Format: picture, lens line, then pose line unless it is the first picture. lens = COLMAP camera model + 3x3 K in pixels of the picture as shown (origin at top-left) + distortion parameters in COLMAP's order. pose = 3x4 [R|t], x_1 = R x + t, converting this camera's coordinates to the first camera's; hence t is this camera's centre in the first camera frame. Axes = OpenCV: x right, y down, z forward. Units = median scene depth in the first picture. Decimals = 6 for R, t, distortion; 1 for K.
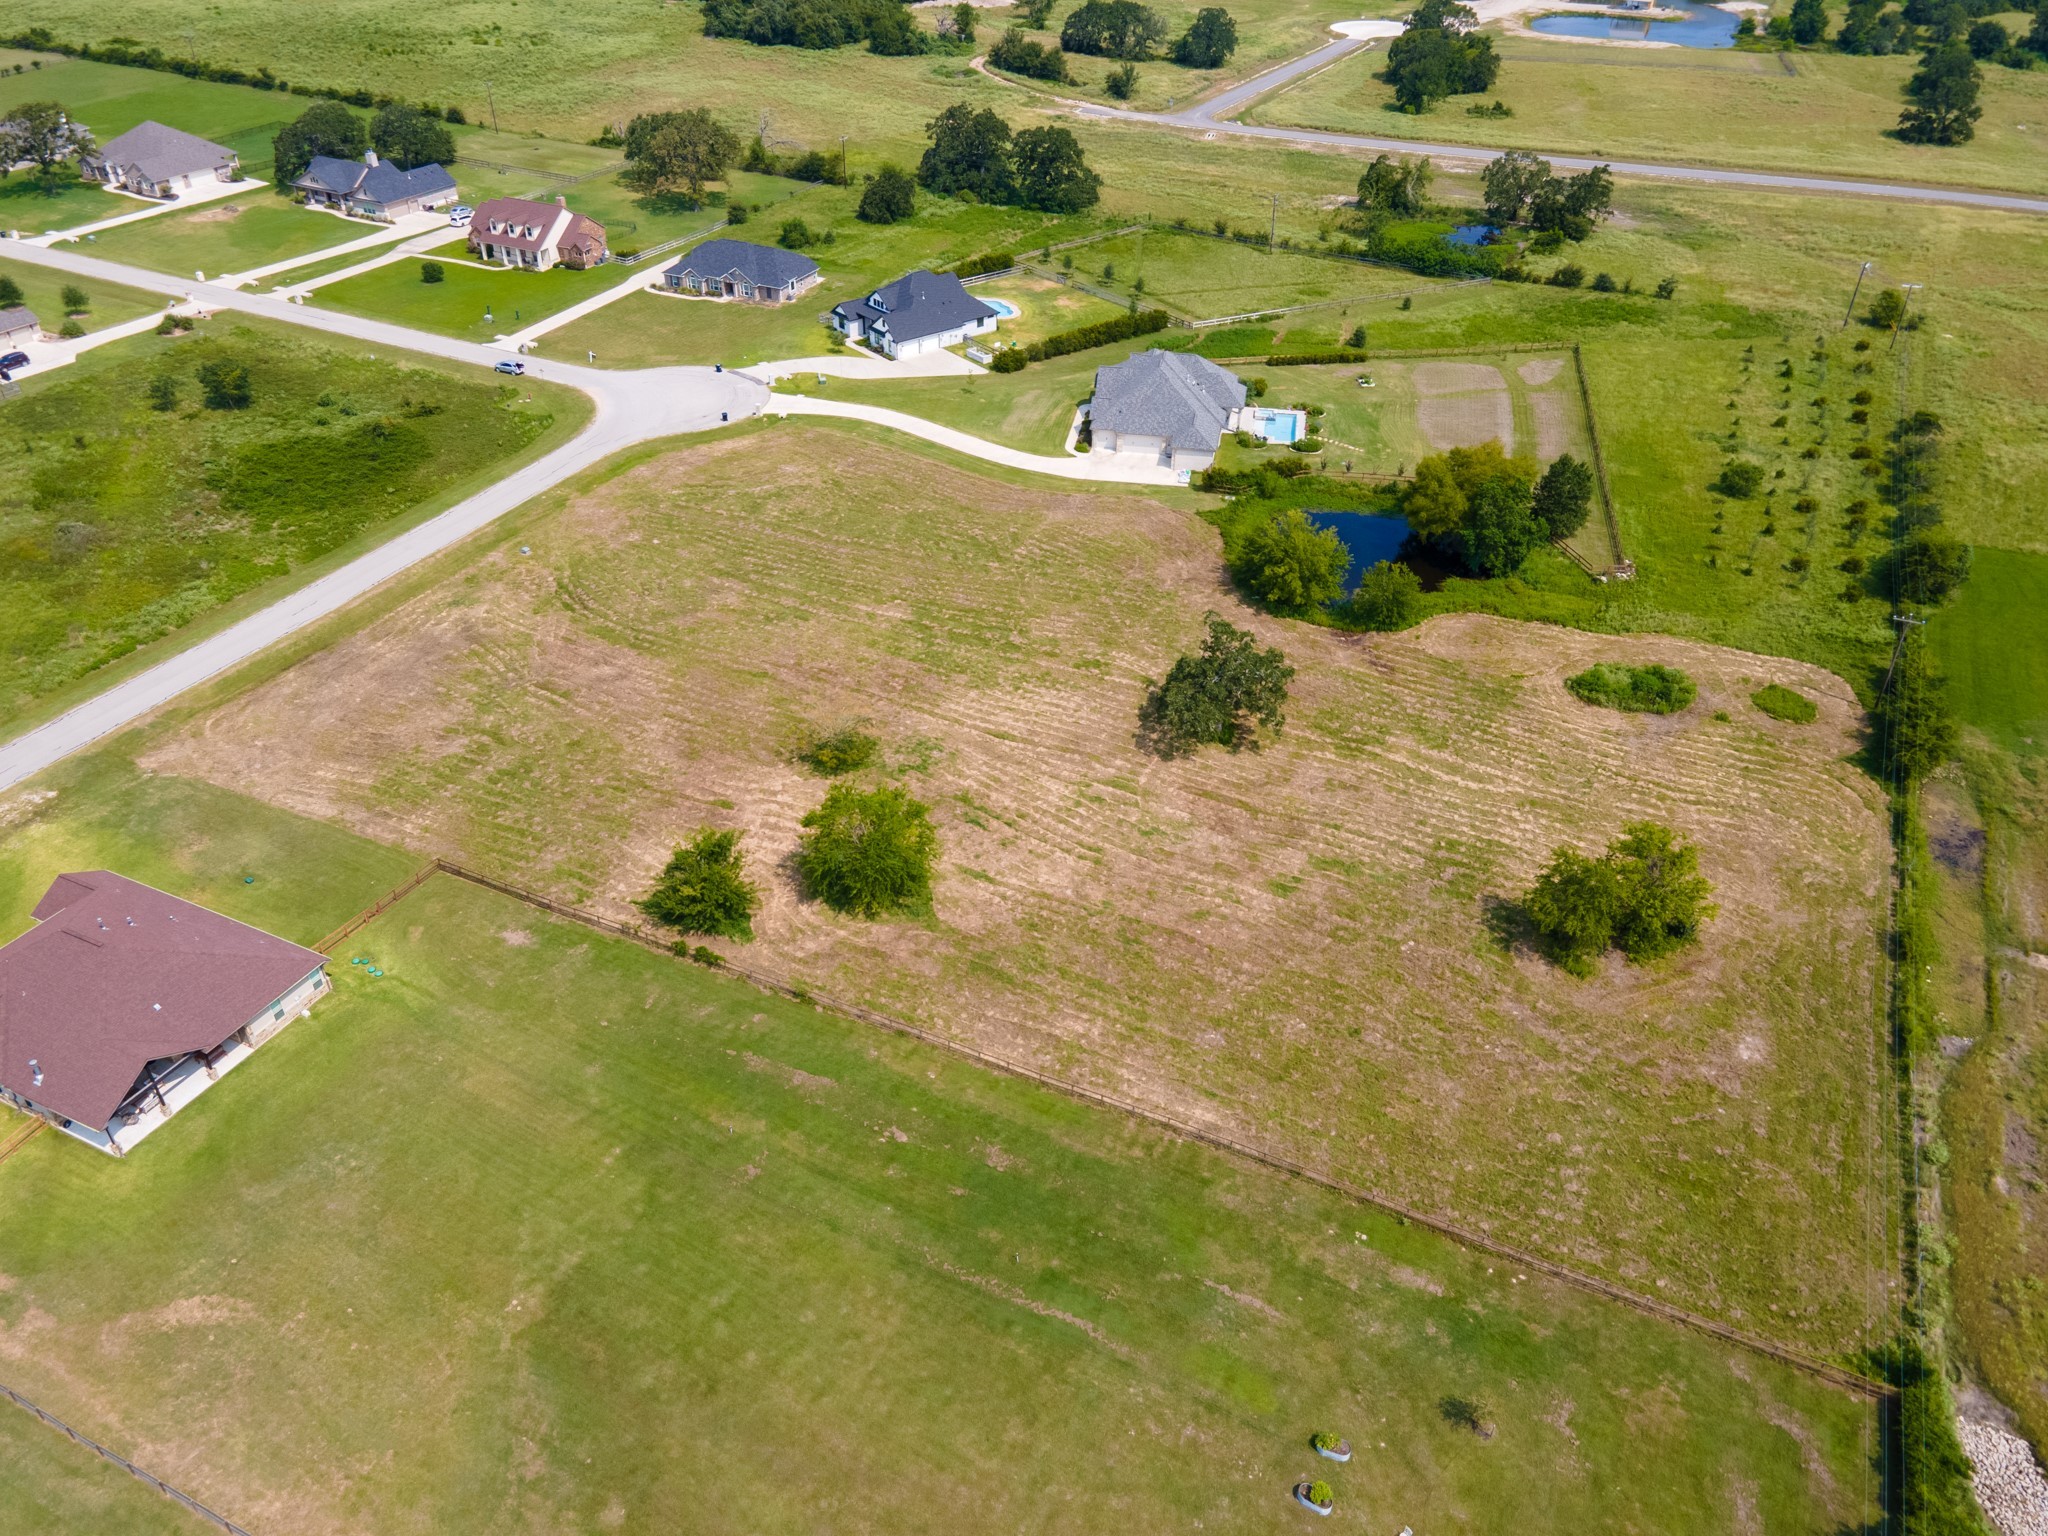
lens RADIAL K [[1498.2, 0, 1015.3], [0, 1498.2, 778.6], [0, 0, 1]] dist [0.023410, 0.035306]
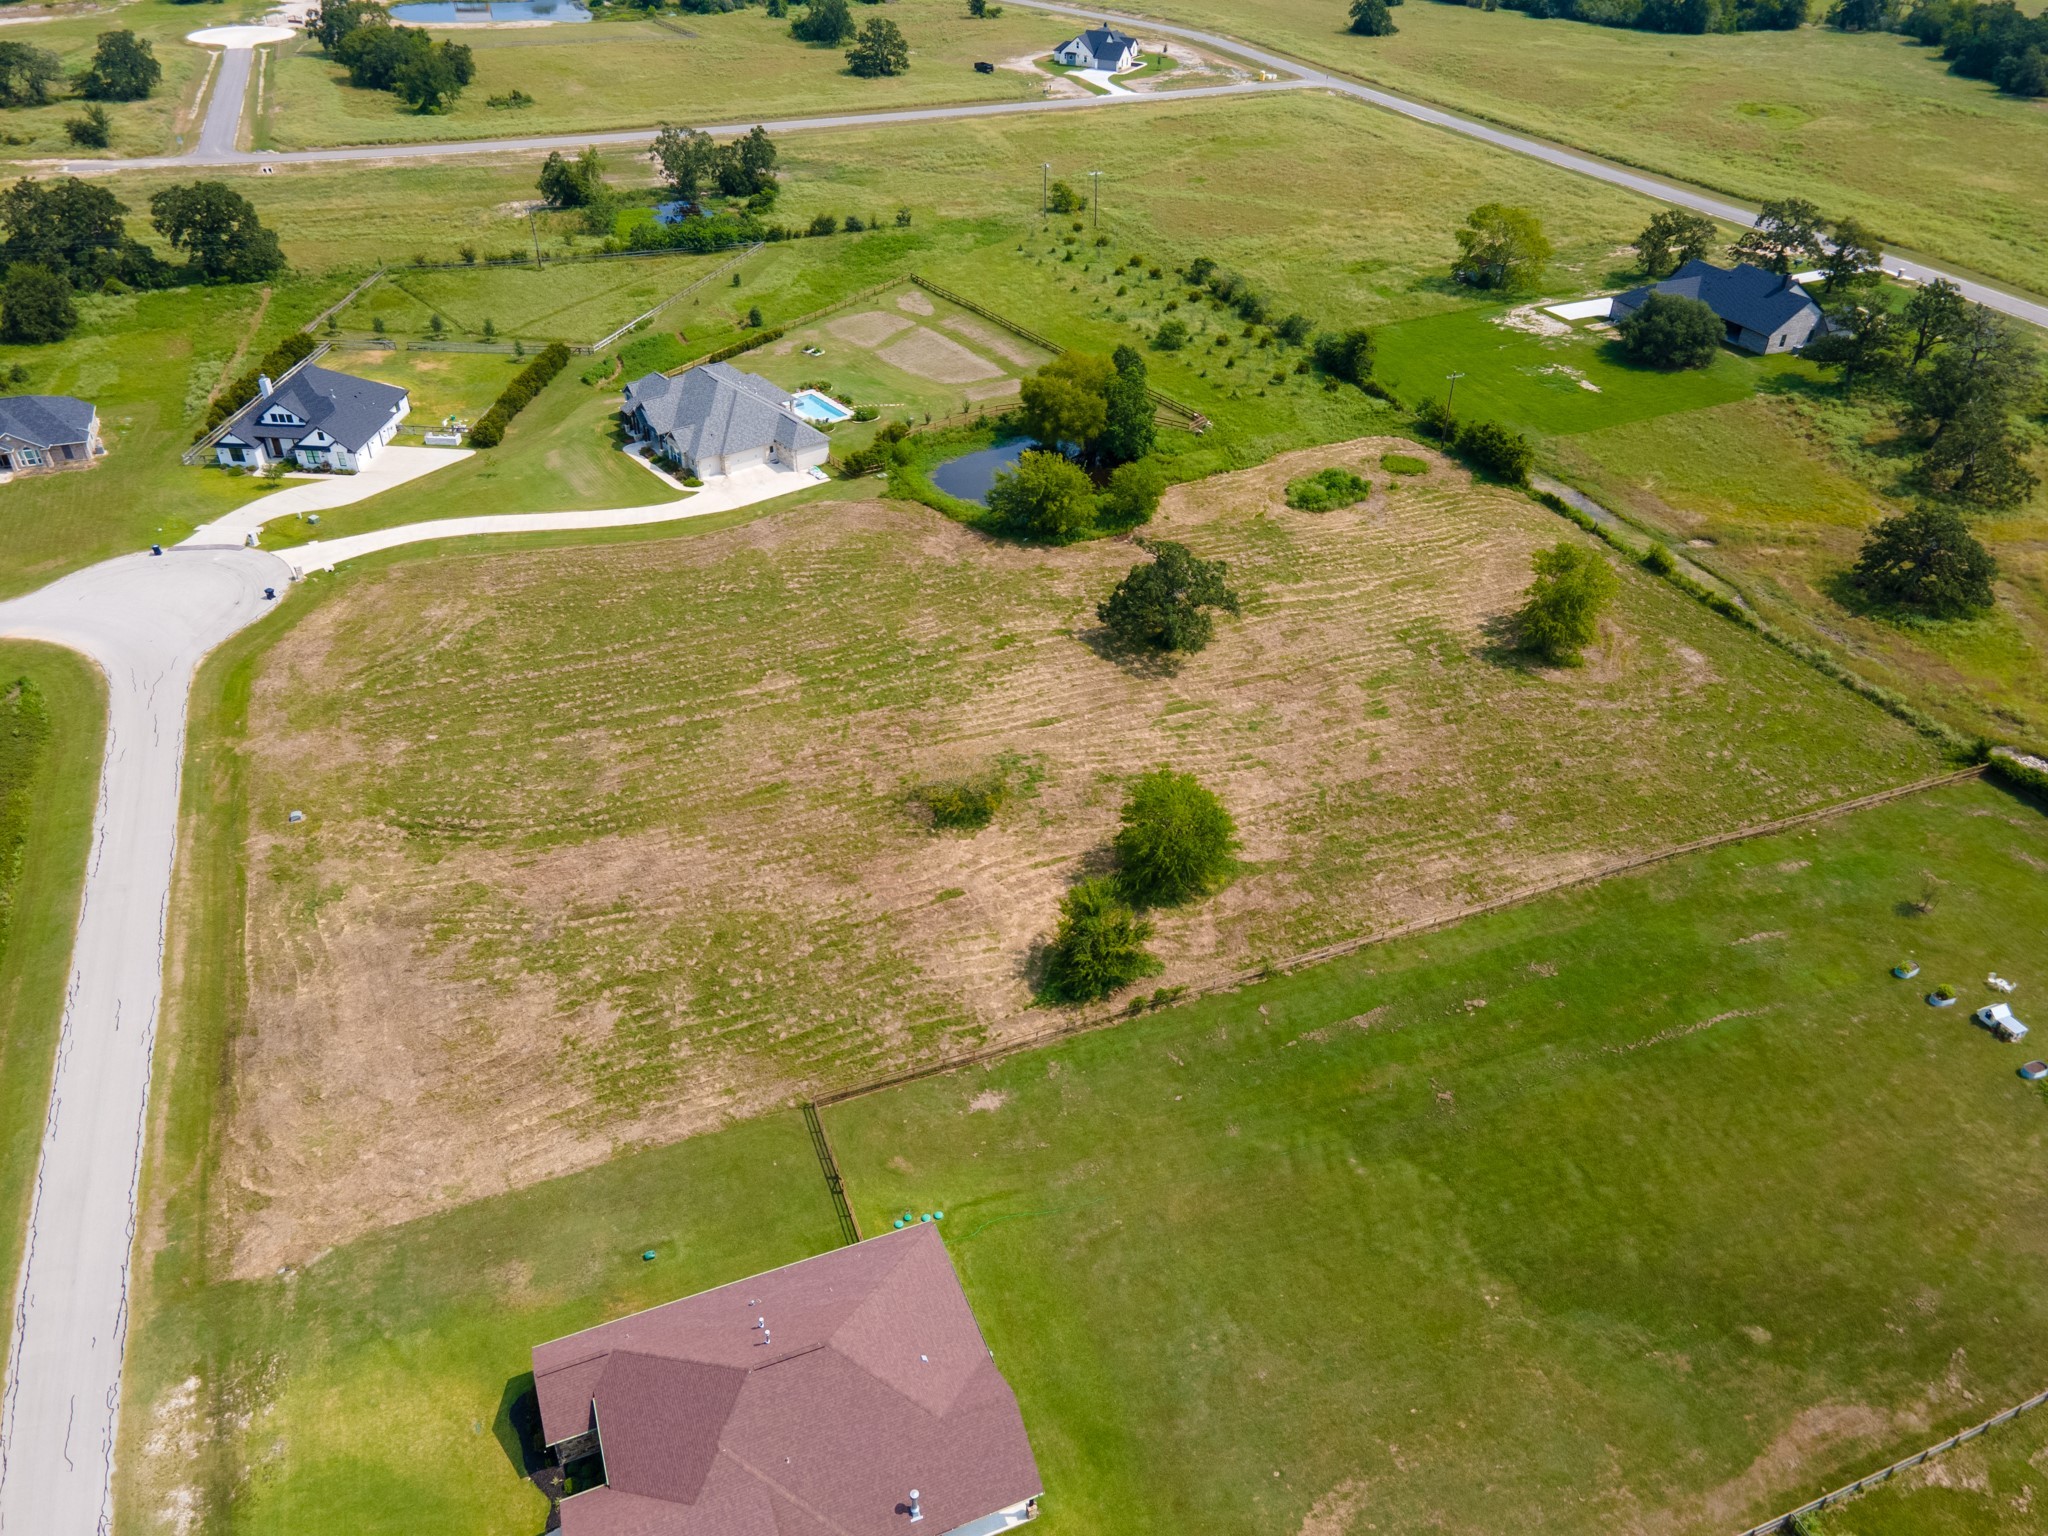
lens RADIAL K [[1498.2, 0, 1019.1], [0, 1498.2, 769.5], [0, 0, 1]] dist [0.023410, 0.035306]
pose [[0.671188, -0.427686, 0.605468, -0.447353], [0.425036, 0.891216, 0.158360, -0.116500], [-0.607331, 0.151056, 0.779956, 0.156165]]
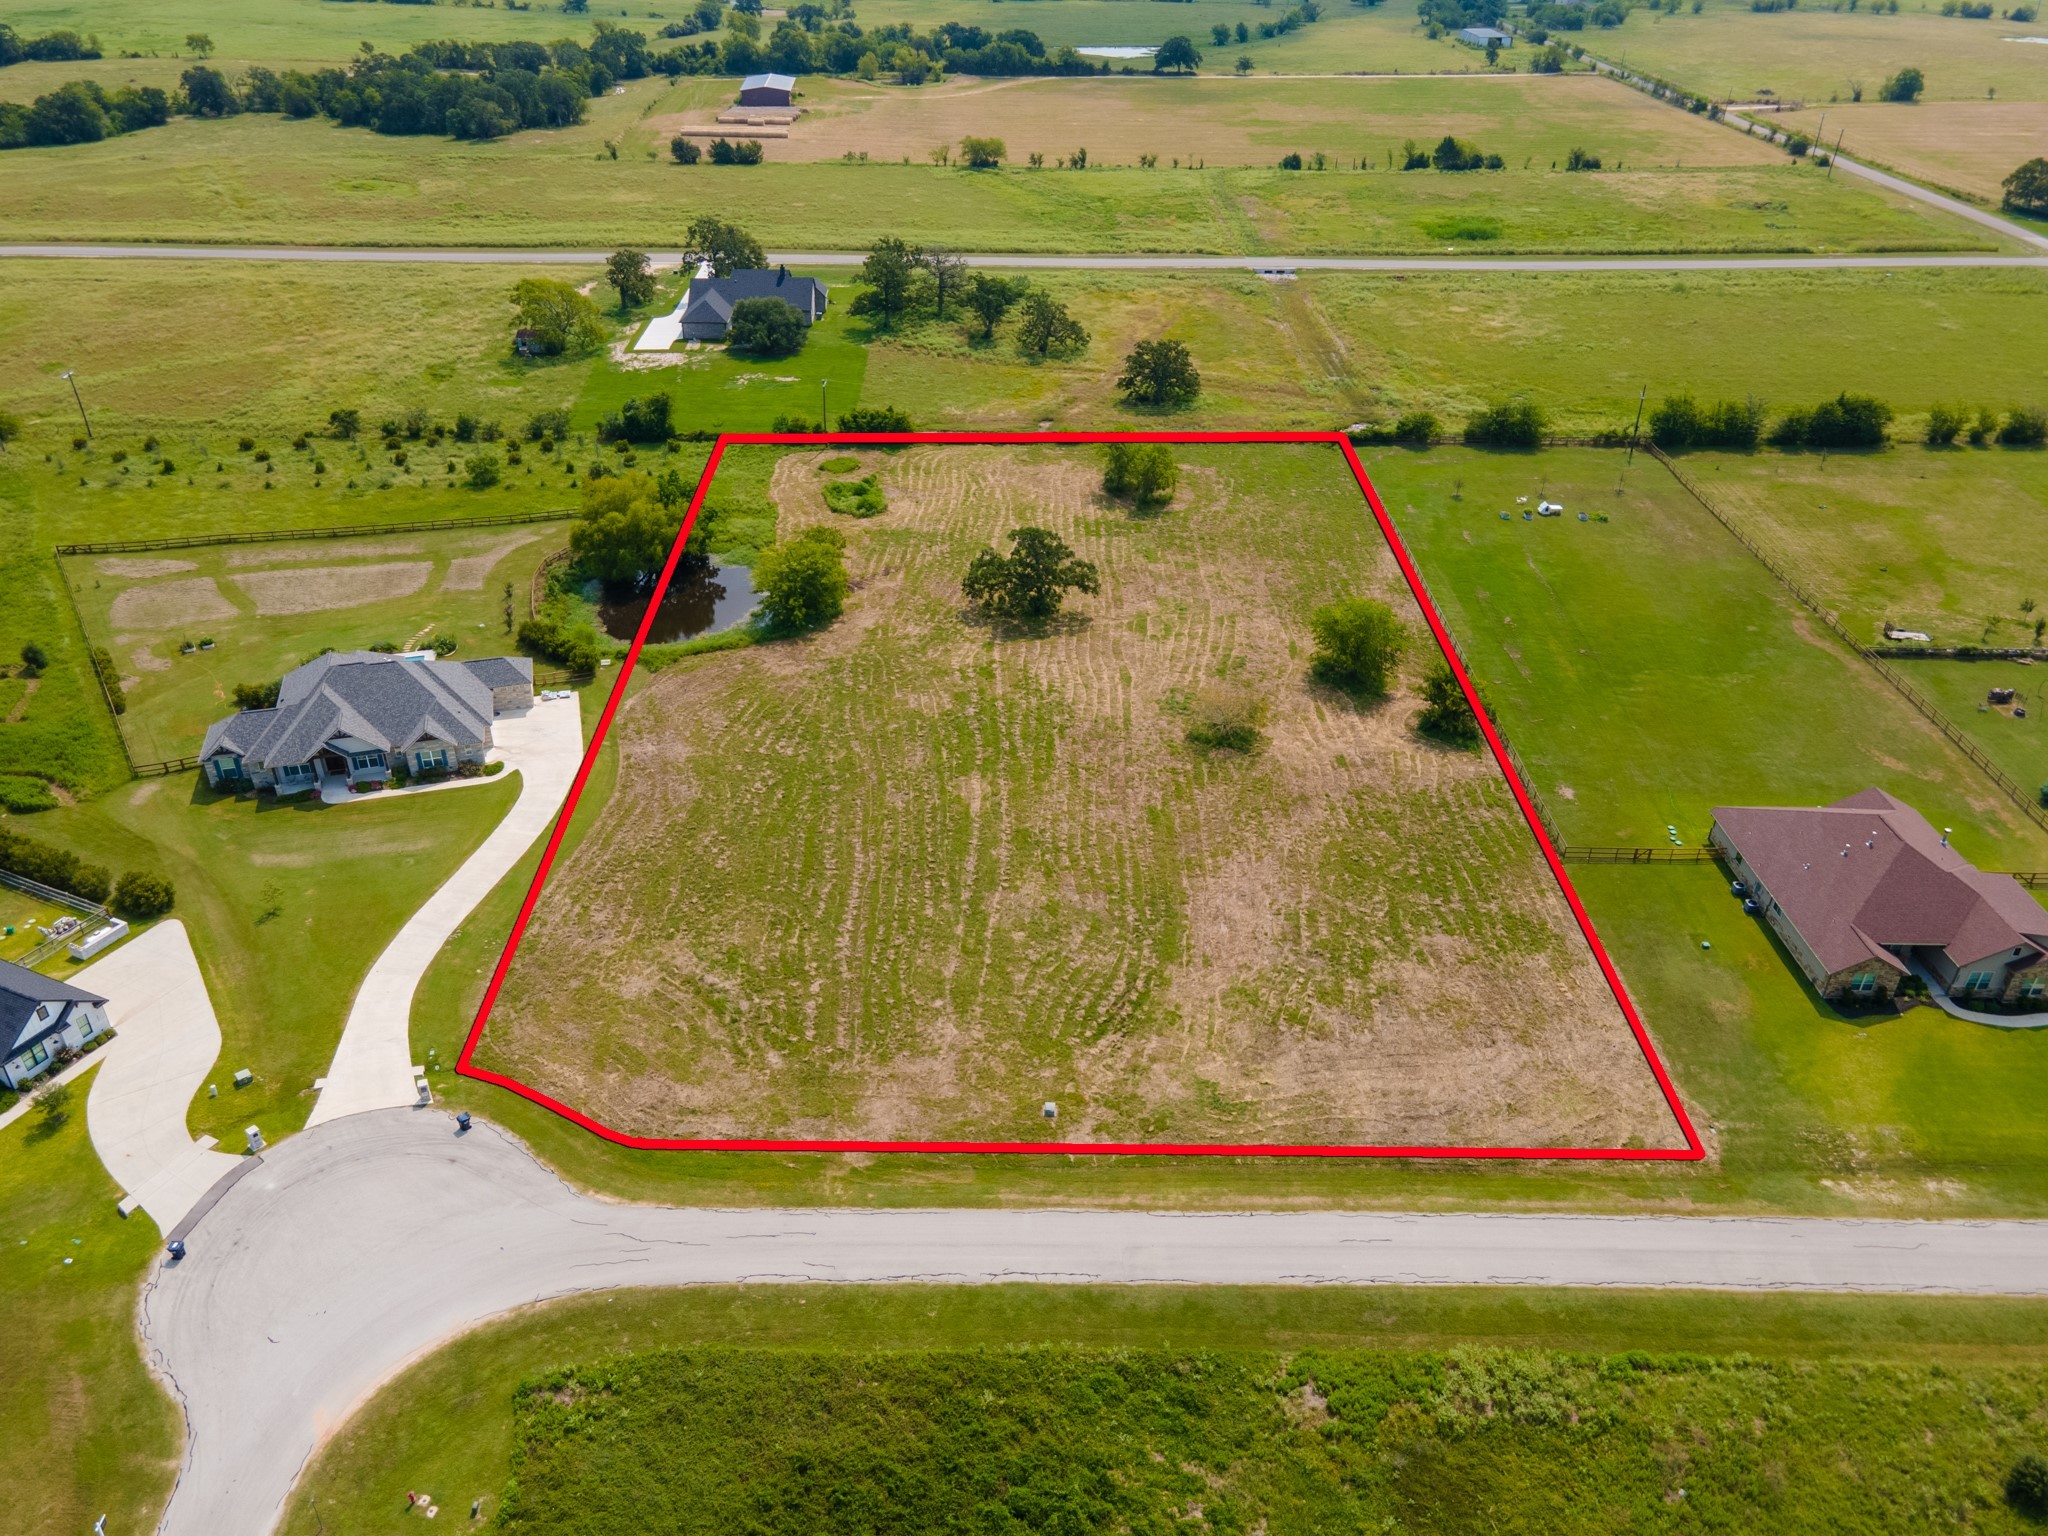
lens RADIAL K [[1498.2, 0, 1018.3], [0, 1498.2, 772.5], [0, 0, 1]] dist [0.023410, 0.035306]
pose [[-0.443869, -0.483183, 0.754661, -0.620279], [0.508672, 0.557467, 0.656112, -0.557473], [-0.737721, 0.675103, -0.001660, 0.770217]]
